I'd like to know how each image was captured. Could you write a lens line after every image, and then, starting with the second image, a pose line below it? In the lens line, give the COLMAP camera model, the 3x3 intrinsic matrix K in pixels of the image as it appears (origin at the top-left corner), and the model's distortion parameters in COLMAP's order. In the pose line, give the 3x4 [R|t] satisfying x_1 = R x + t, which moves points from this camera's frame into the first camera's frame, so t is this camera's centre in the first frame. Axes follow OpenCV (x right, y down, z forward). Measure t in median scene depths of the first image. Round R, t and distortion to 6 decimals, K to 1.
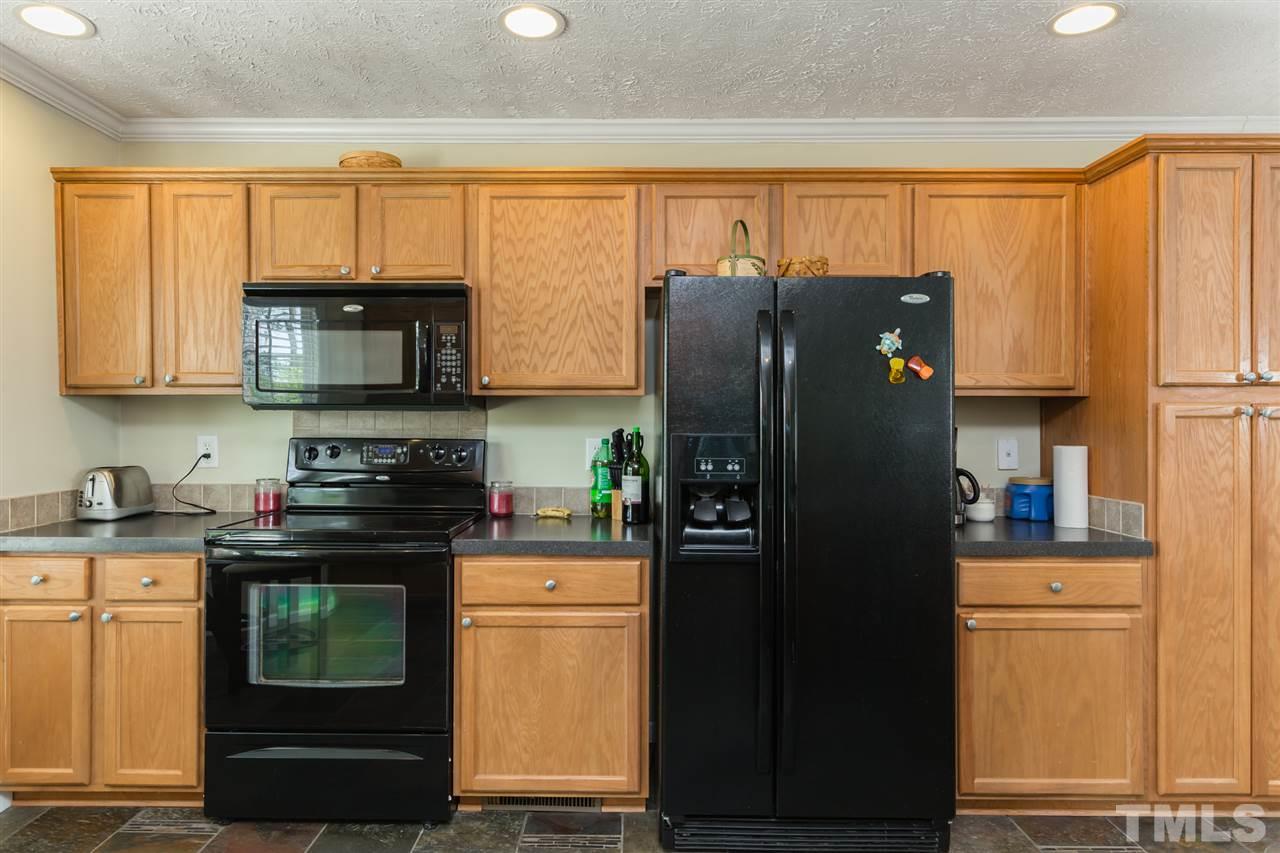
lens RADIAL K [[775.4, 0, 634.9], [0, 775.4, 414.4], [0, 0, 1]] dist [-0.001502, -0.001540]
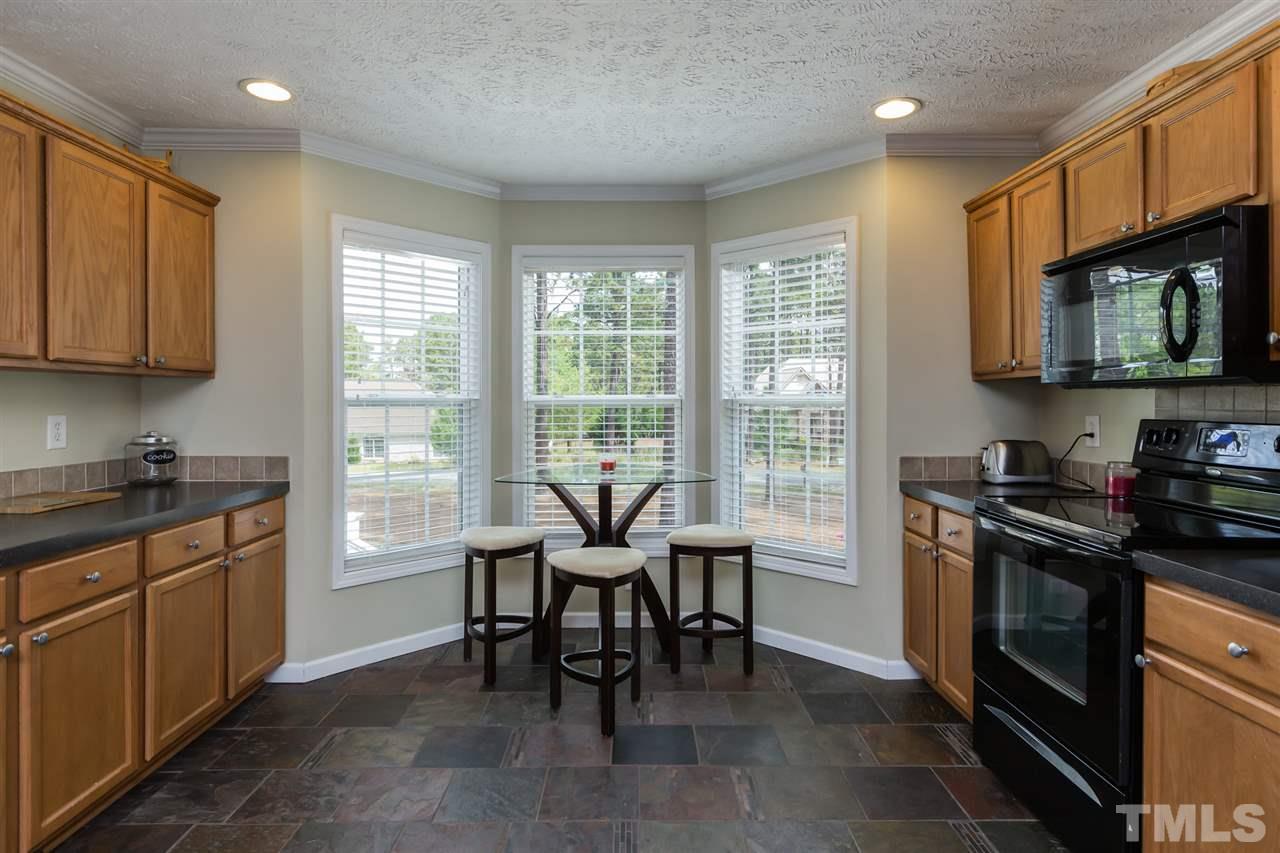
lens RADIAL K [[707.9, 0, 640.5], [0, 707.9, 405.8], [0, 0, 1]] dist [-0.003975, 0.000802]
pose [[0.022772, 0.004073, -0.999732, 0.409404], [0.002346, 0.999989, 0.004127, 0.011054], [0.999738, -0.002439, 0.022762, 0.430121]]
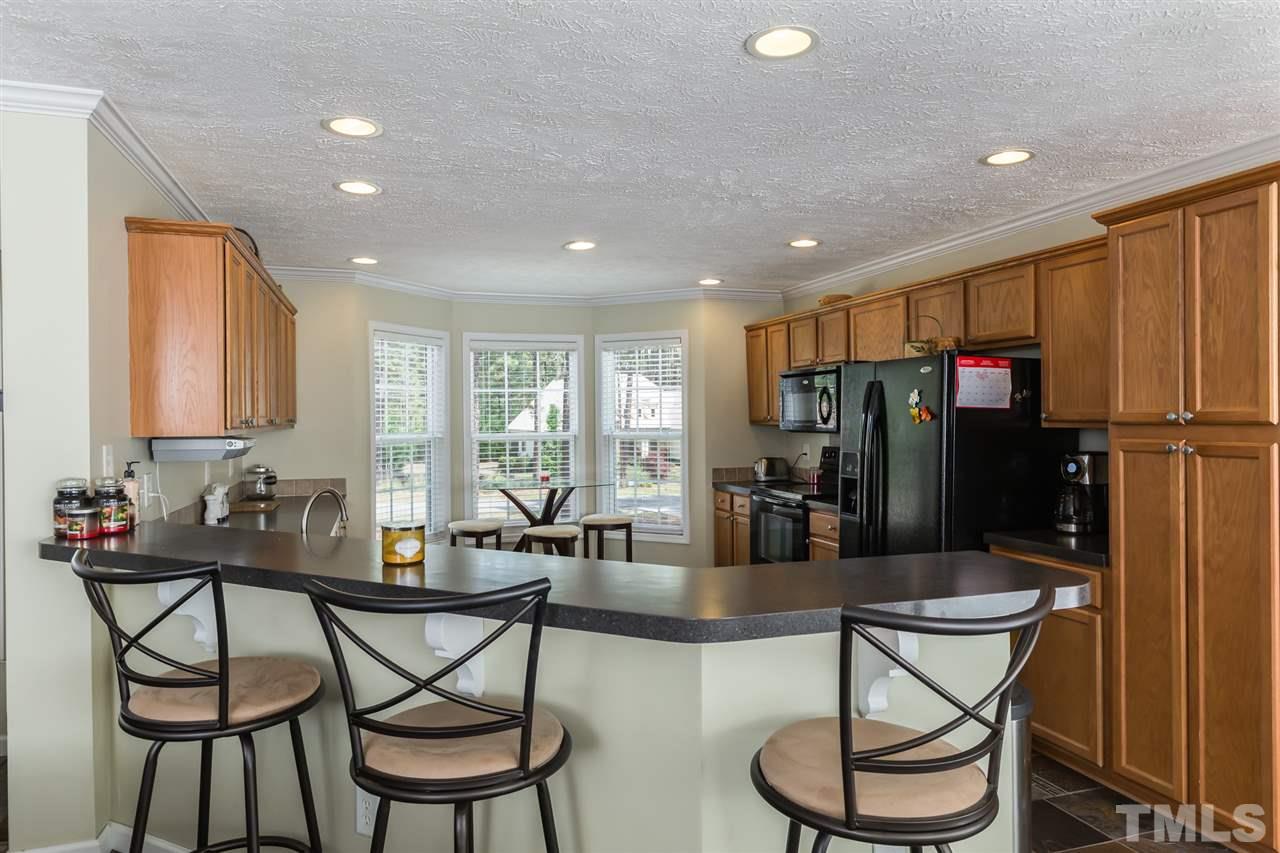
lens RADIAL K [[808.9, 0, 636.9], [0, 808.9, 422.1], [0, 0, 1]] dist [0.004354, -0.002256]
pose [[0.310751, 0.001052, -0.950491, 1.427471], [0.010519, 0.999934, 0.004546, -0.046669], [0.950433, -0.011411, 0.310720, -0.056664]]
